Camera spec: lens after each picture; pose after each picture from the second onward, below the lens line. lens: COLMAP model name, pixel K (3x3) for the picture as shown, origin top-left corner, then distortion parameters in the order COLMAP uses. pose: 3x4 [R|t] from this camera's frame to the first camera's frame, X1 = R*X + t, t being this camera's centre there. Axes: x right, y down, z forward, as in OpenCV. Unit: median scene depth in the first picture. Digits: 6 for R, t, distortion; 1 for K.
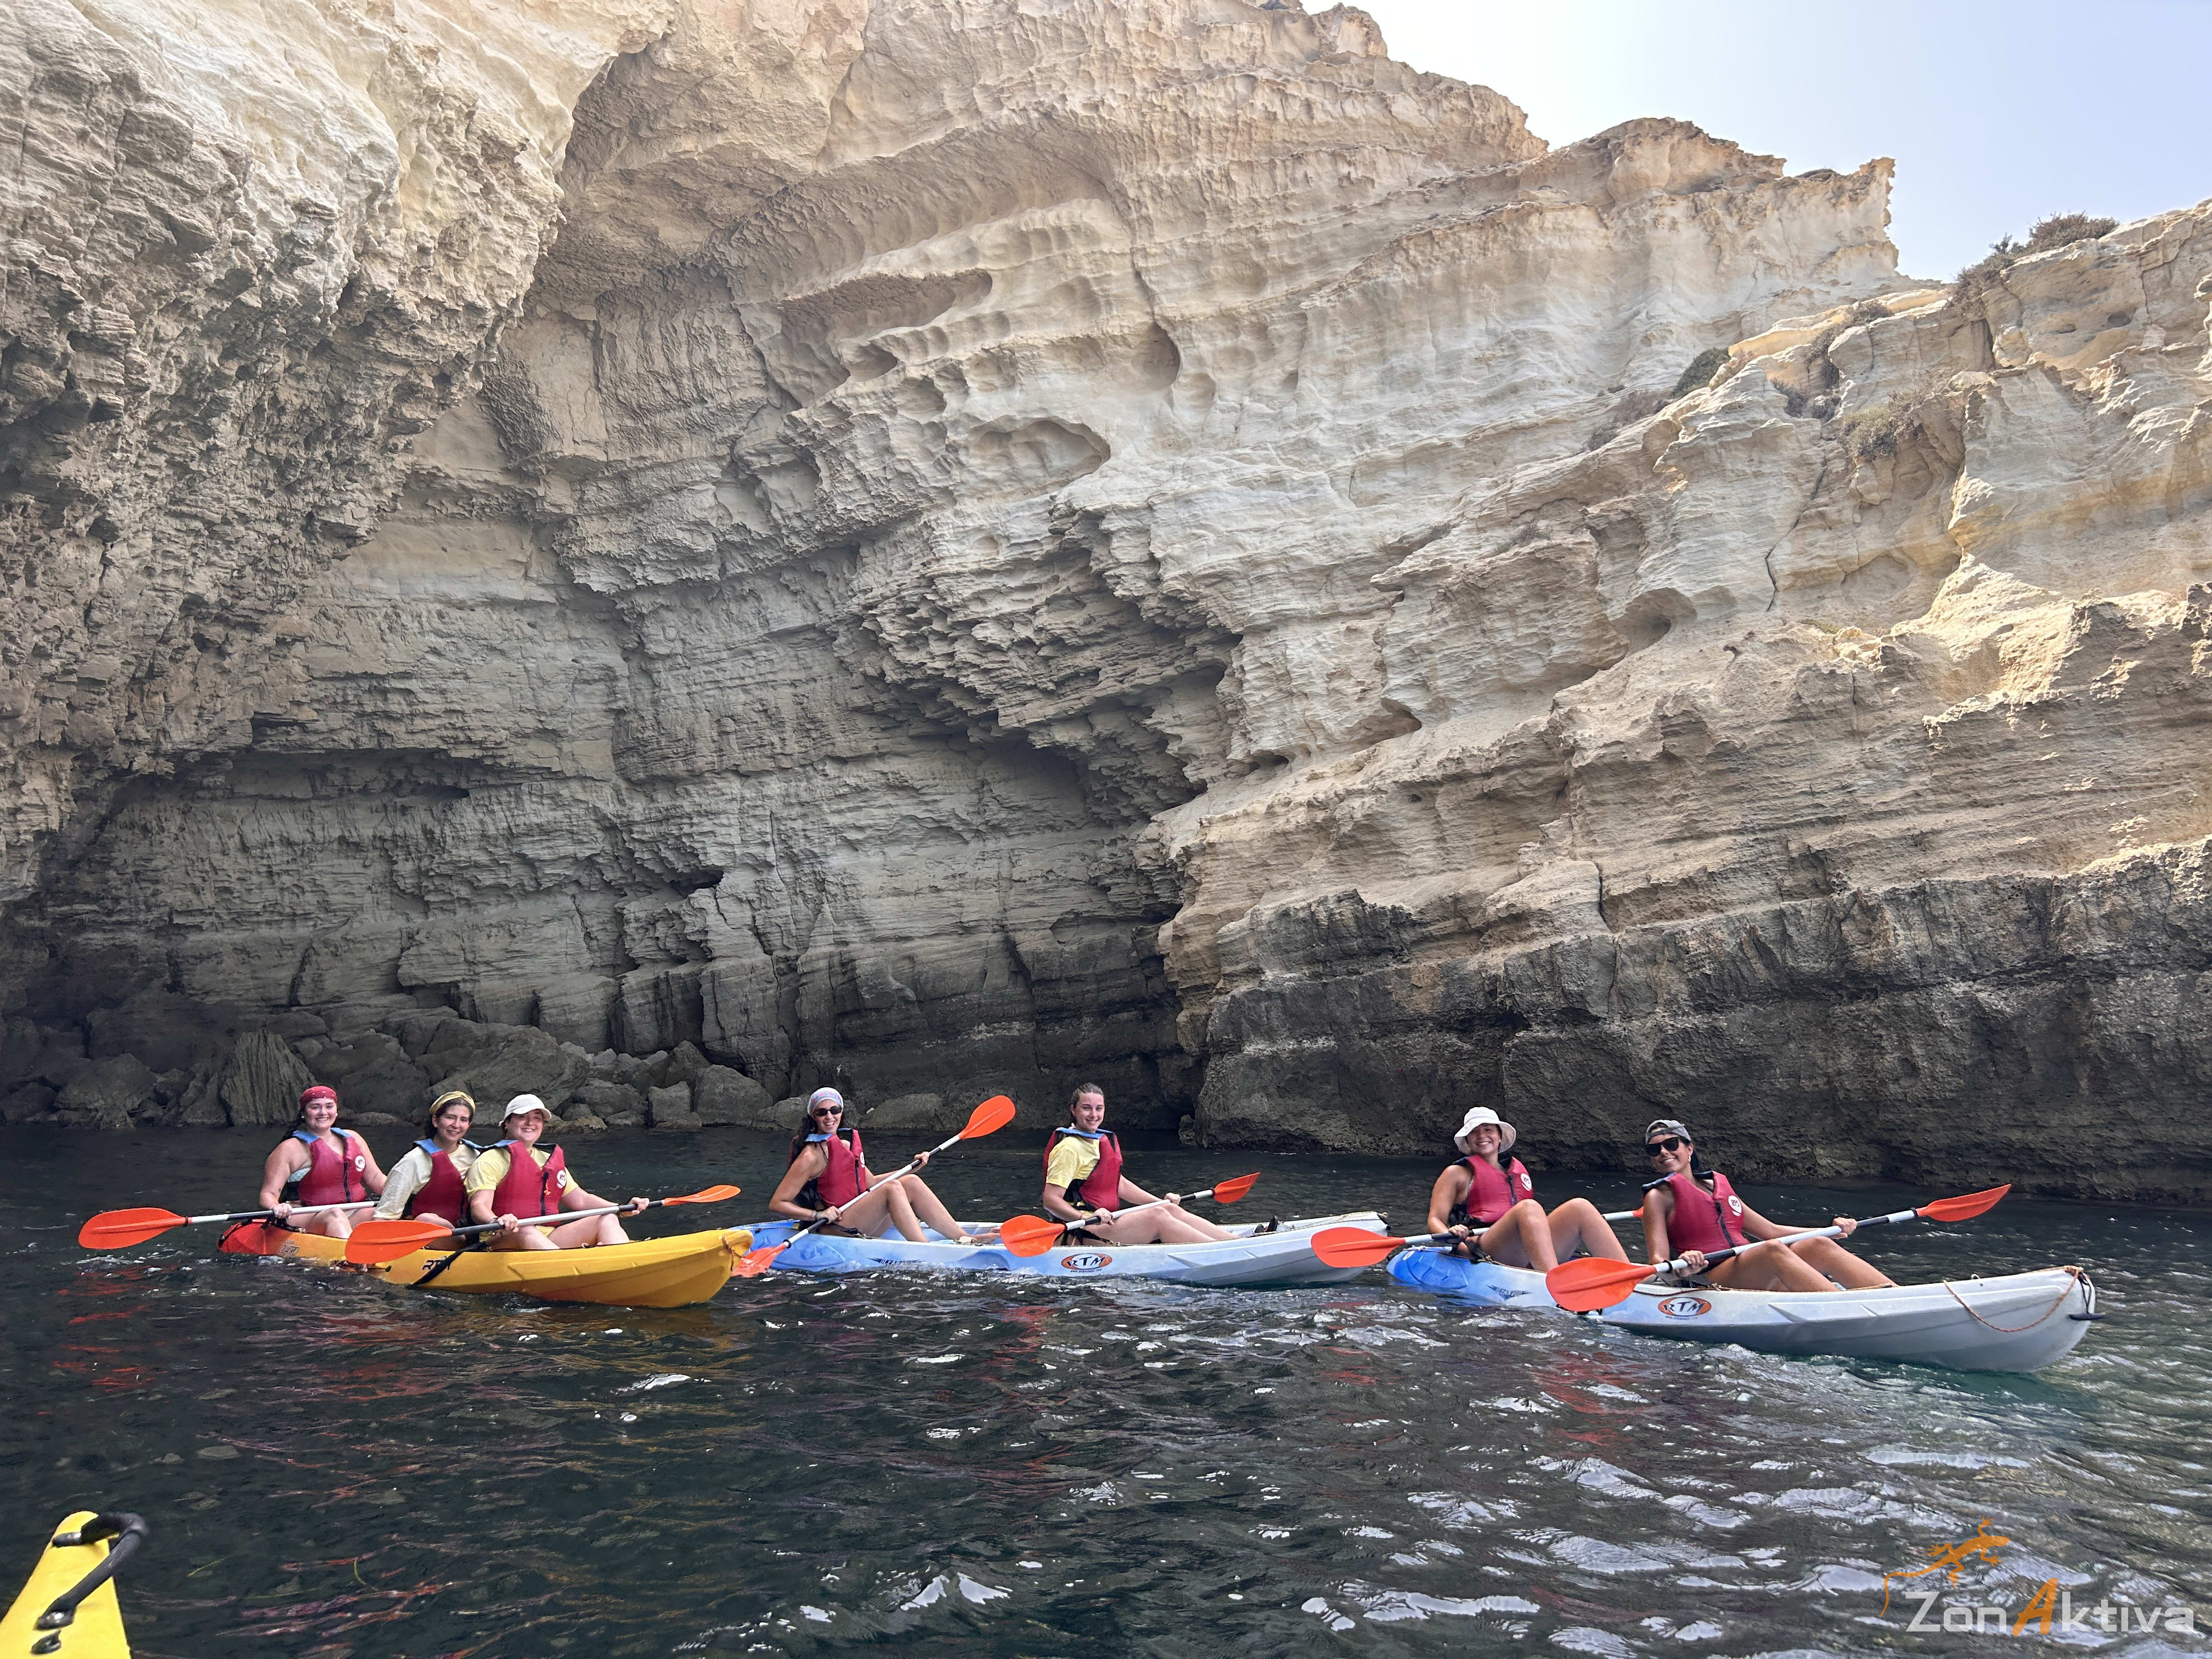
lens RADIAL K [[1667.2, 0, 1122.4], [0, 1667.2, 822.8], [0, 0, 1]] dist [0.042767, -0.063965]
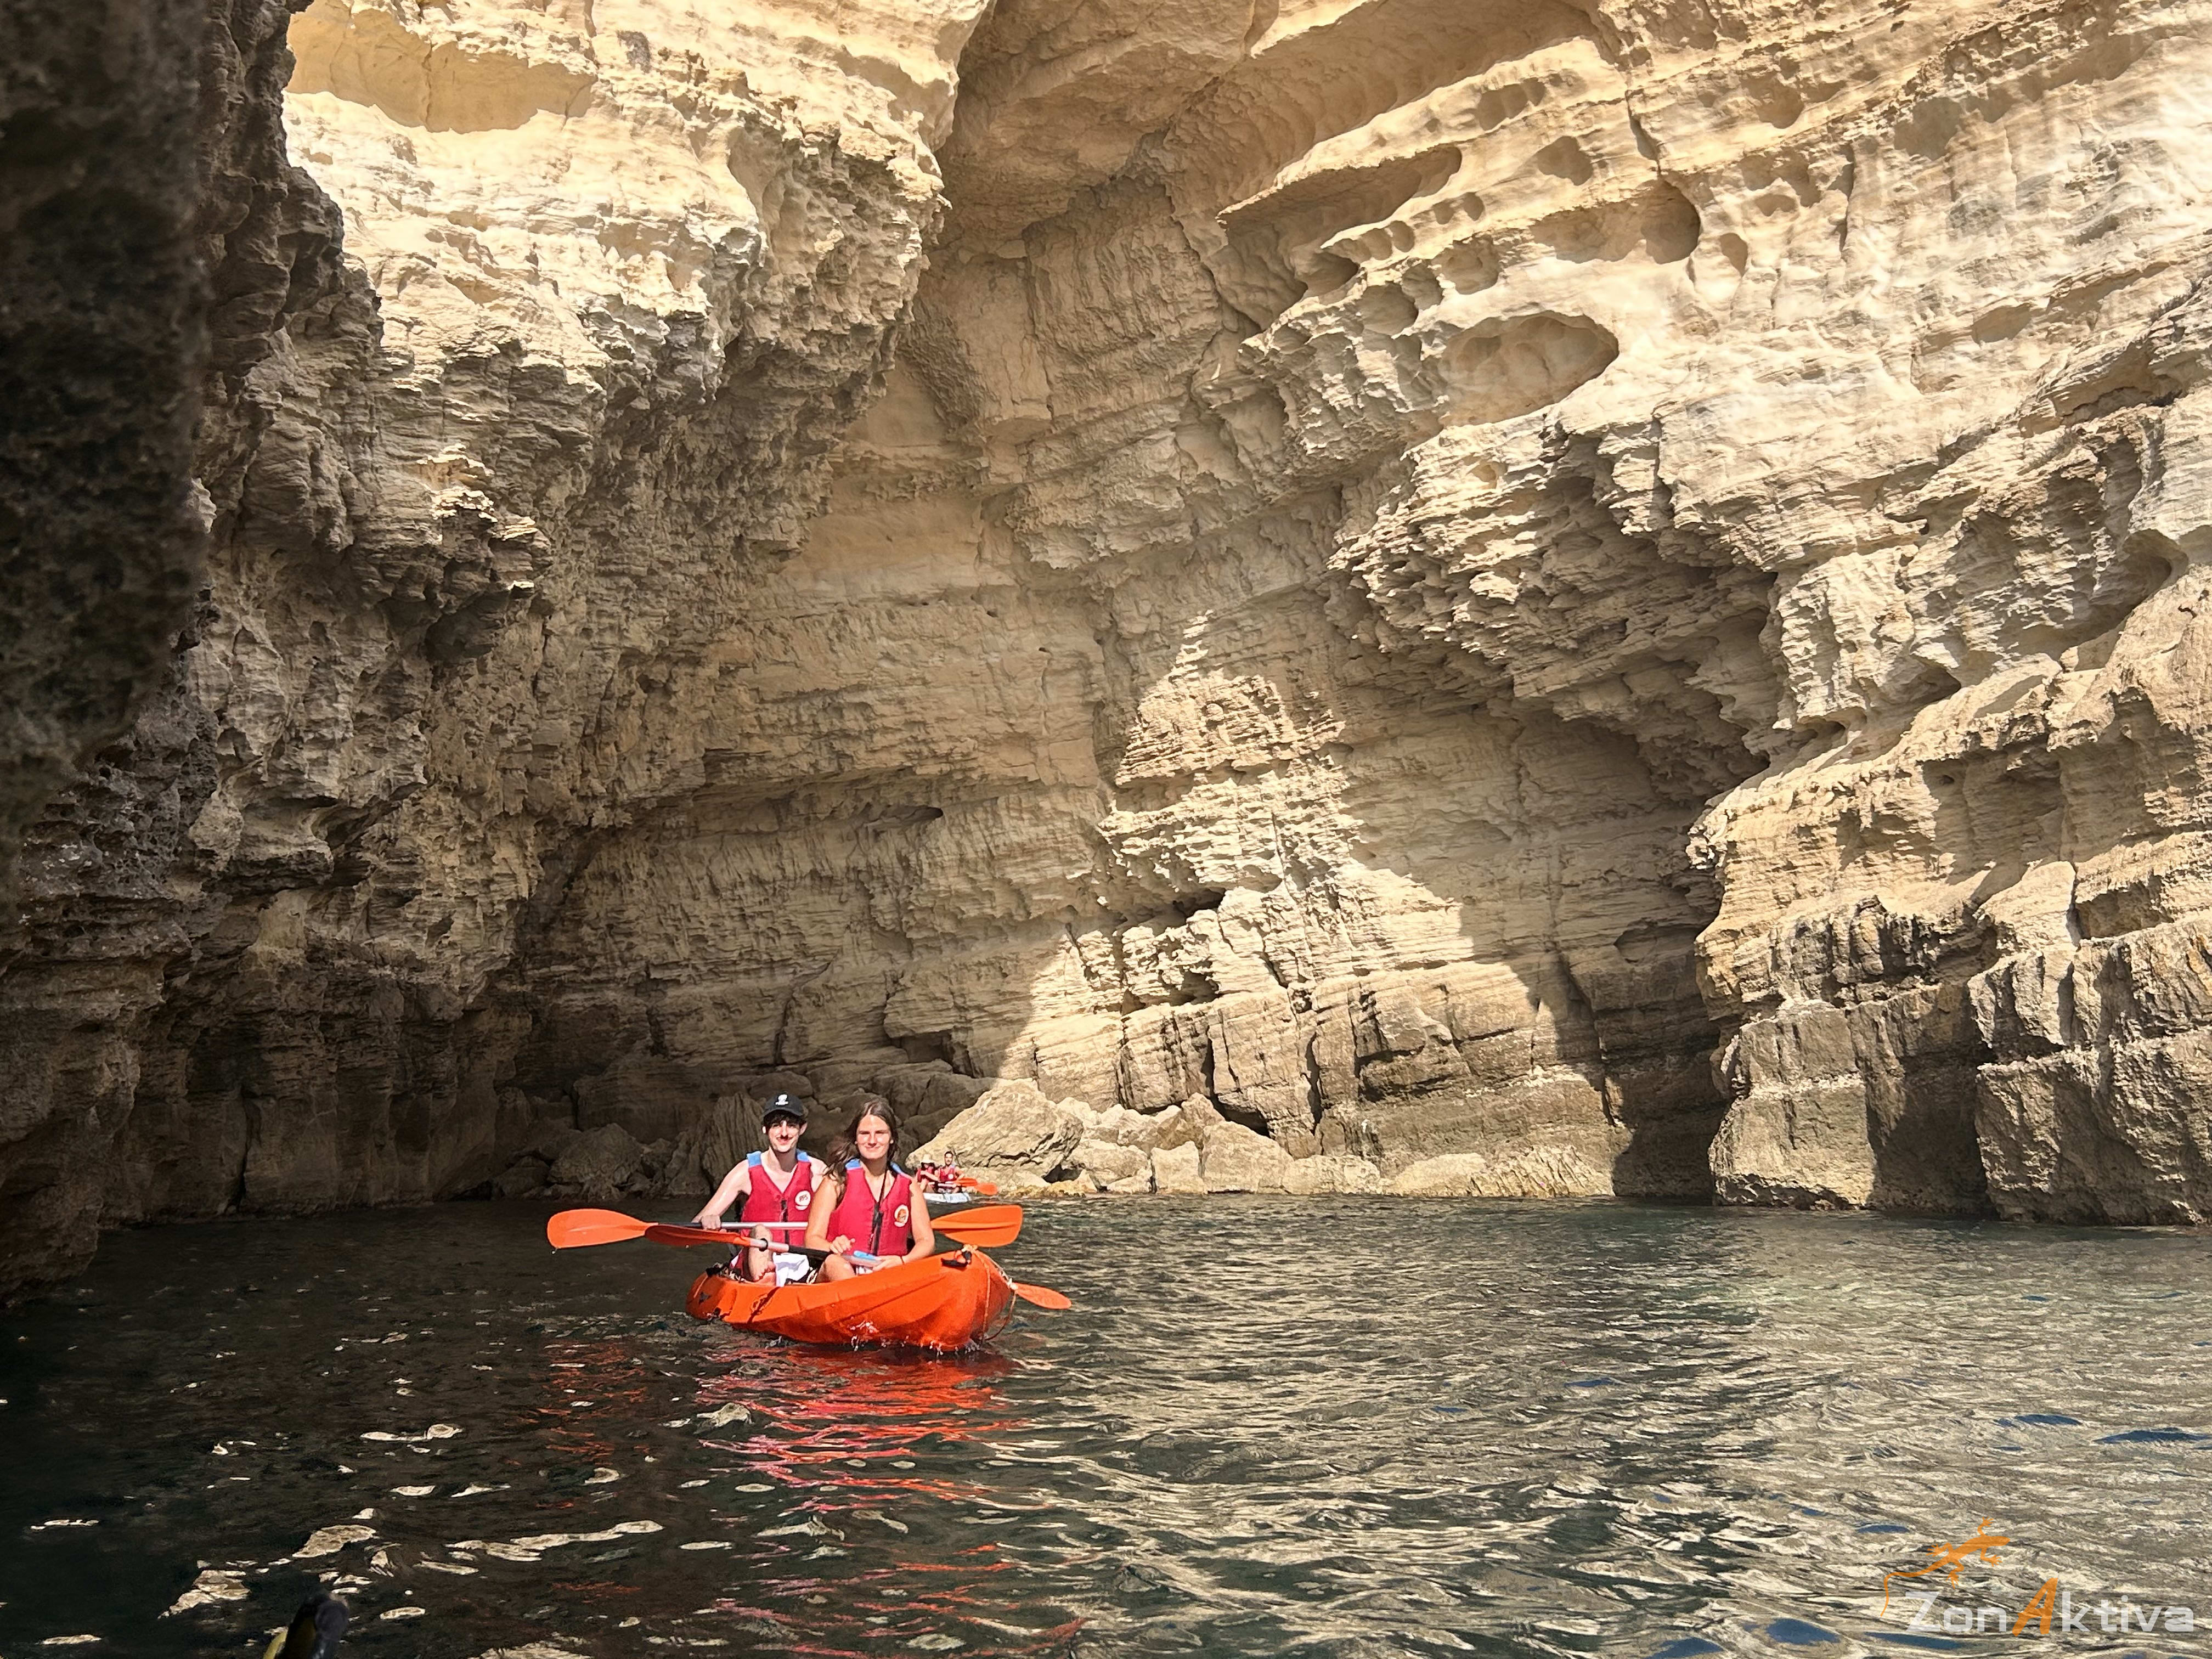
lens RADIAL K [[2677.1, 0, 1097.2], [0, 2677.1, 831.6], [0, 0, 1]] dist [0.054177, 0.000000]
pose [[0.932072, -0.059516, -0.357351, 0.200890], [0.072163, 0.997147, 0.022147, -0.037690], [0.355013, -0.046430, 0.933708, -0.289932]]
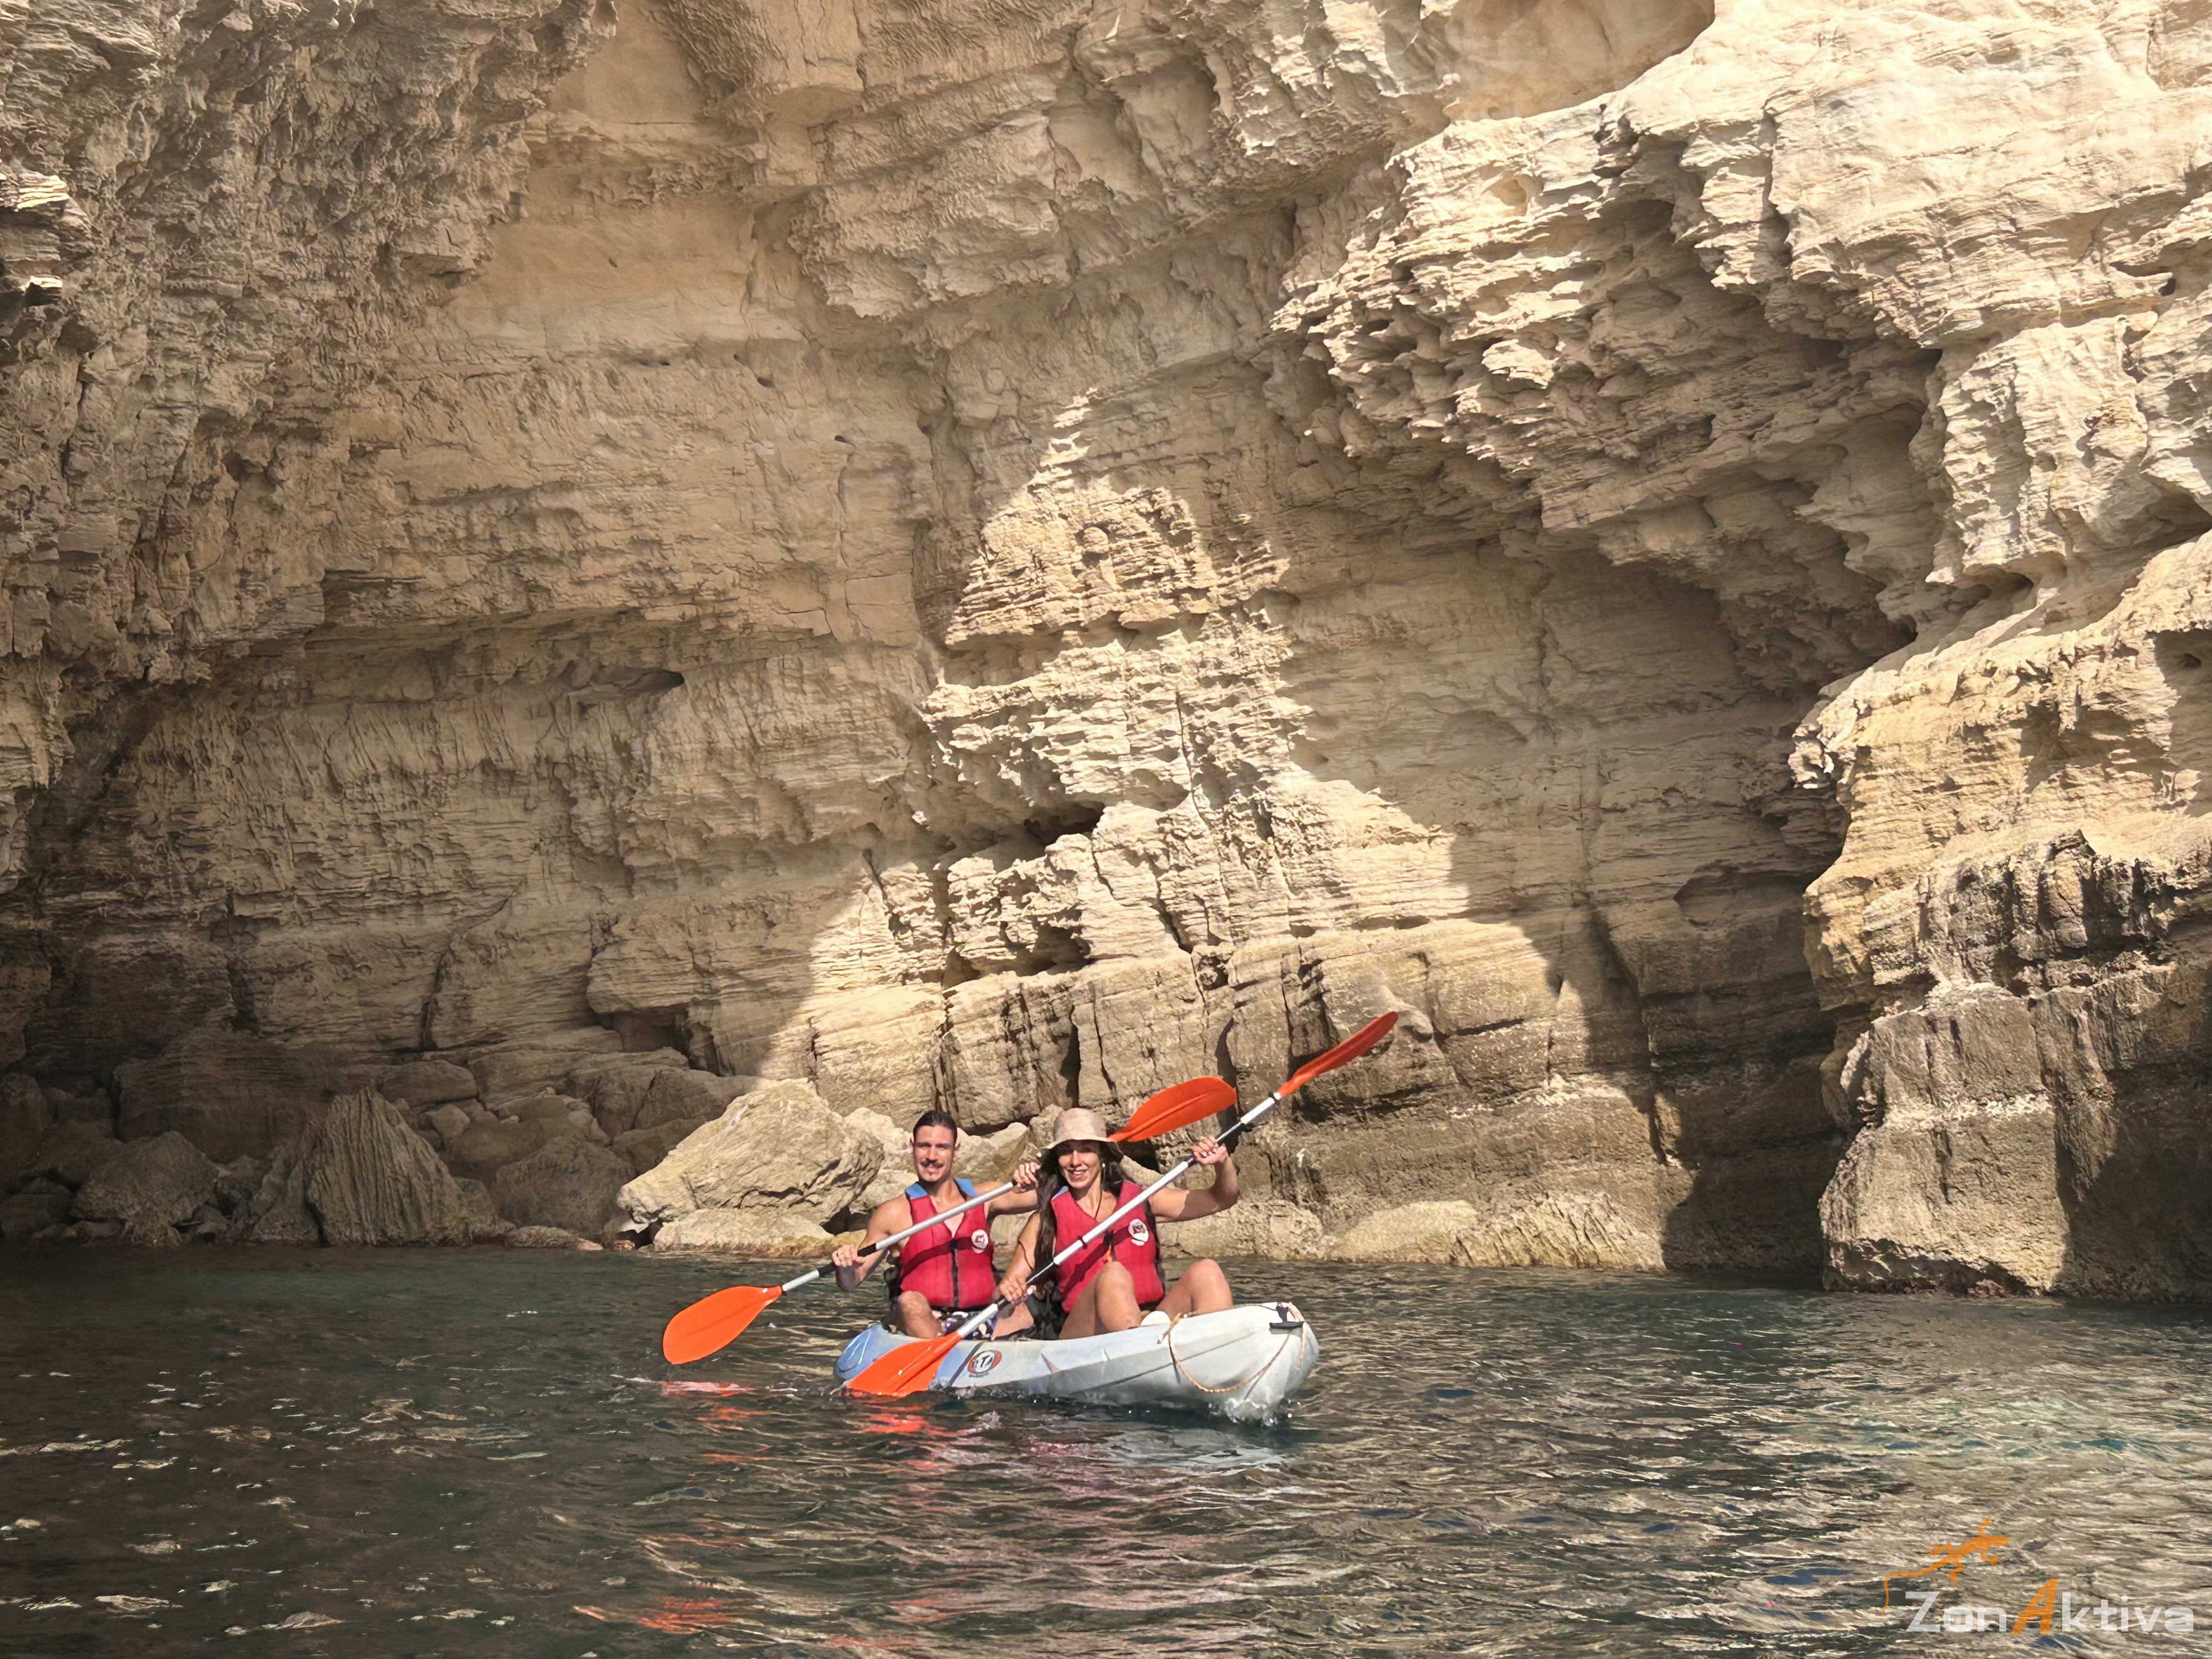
lens RADIAL K [[3857.3, 0, 1117.9], [0, 3857.3, 814.9], [0, 0, 1]] dist [0.103306, 0.000000]
pose [[0.952465, -0.027009, -0.303448, 0.176969], [0.042874, 0.998033, 0.045740, -0.029245], [0.301615, -0.056575, 0.951750, -0.250437]]
